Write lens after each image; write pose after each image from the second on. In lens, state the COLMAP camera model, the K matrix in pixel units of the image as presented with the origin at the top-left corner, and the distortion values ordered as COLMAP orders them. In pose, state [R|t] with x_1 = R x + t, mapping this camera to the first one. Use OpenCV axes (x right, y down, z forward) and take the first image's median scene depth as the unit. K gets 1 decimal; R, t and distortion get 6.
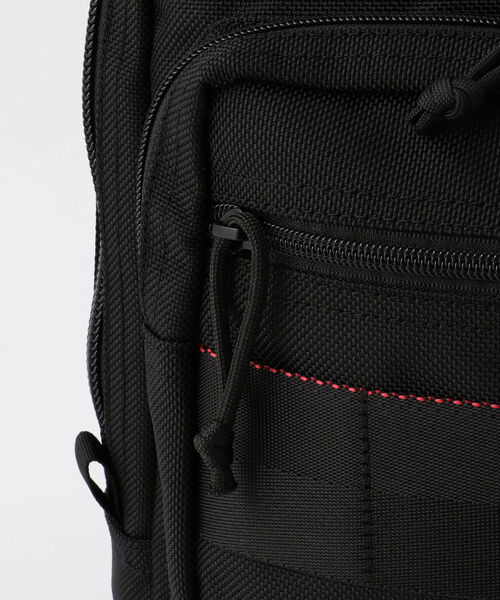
lens RADIAL K [[1425.1, 0, 250.0], [0, 1425.1, 299.7], [0, 0, 1]] dist [-0.082047, 0.000000]
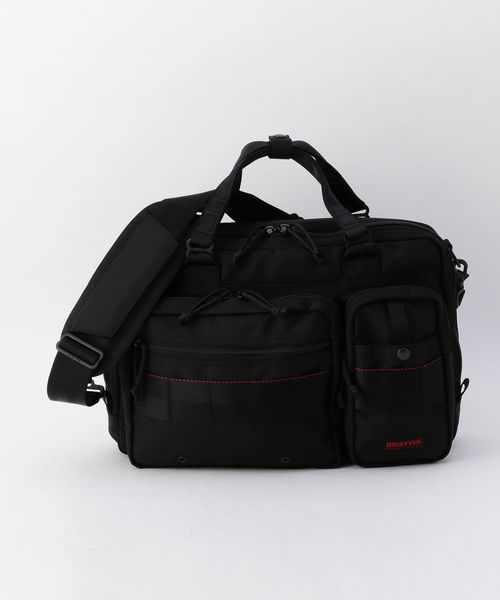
lens RADIAL K [[1425.1, 0, 250.8], [0, 1425.1, 300.6], [0, 0, 1]] dist [-0.082047, 0.000000]
pose [[0.994501, -0.013360, 0.103867, -0.130048], [0.013043, 0.999908, 0.003726, -0.200893], [-0.103908, -0.002351, 0.994584, -3.585905]]
